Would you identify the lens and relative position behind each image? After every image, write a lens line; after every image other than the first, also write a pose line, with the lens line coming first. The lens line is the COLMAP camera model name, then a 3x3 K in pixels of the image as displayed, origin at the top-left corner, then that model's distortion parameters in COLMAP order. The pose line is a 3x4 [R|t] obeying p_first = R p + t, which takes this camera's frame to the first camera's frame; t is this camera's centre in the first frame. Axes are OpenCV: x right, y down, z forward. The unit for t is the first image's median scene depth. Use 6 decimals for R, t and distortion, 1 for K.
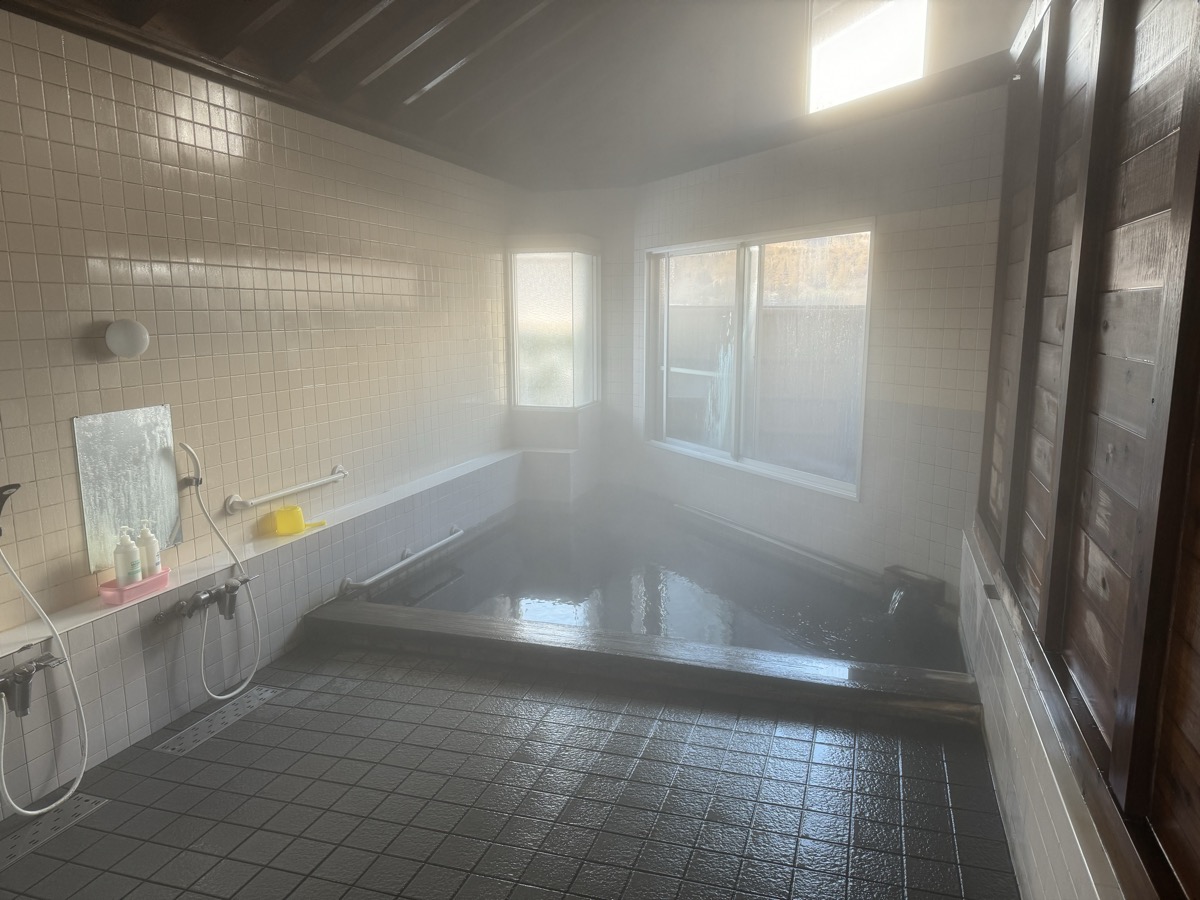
lens RADIAL K [[827.2, 0, 593.6], [0, 827.2, 449.2], [0, 0, 1]] dist [0.175982, -0.324291]
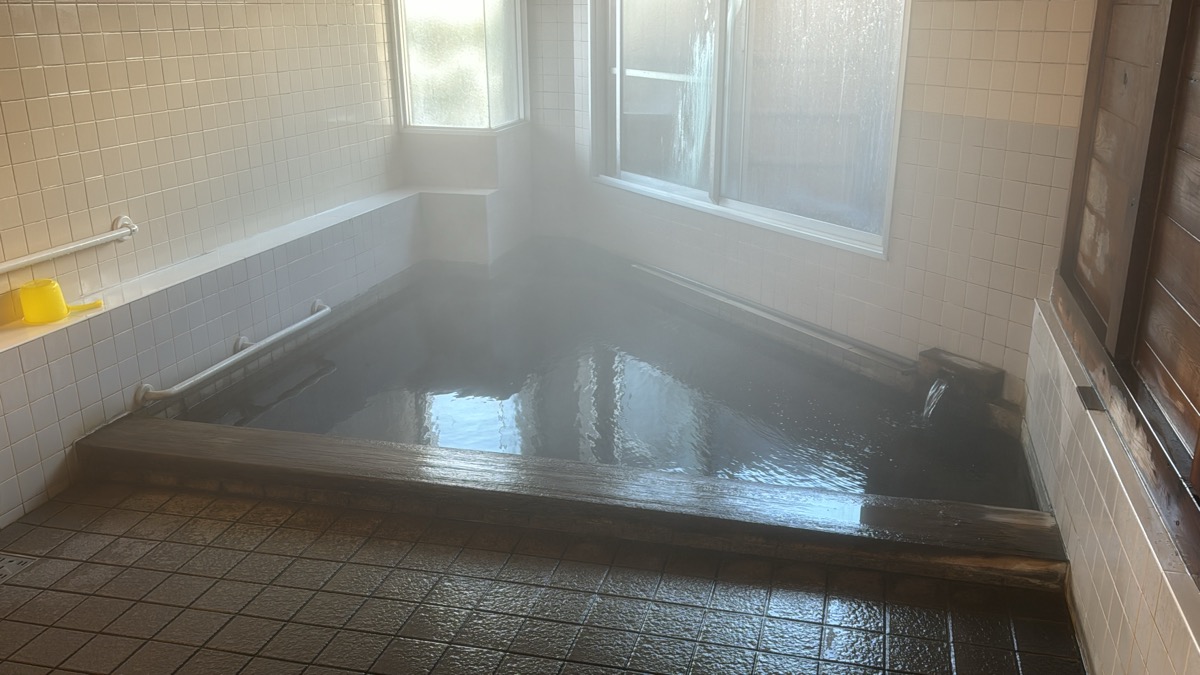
lens RADIAL K [[1020.1, 0, 600.0], [0, 1020.1, 337.5], [0, 0, 1]] dist [0.163390, -0.267542]
pose [[0.998274, -0.018627, 0.055689, 0.027497], [0.010248, 0.989067, 0.147112, -0.003512], [-0.057820, -0.146288, 0.987551, 0.158335]]
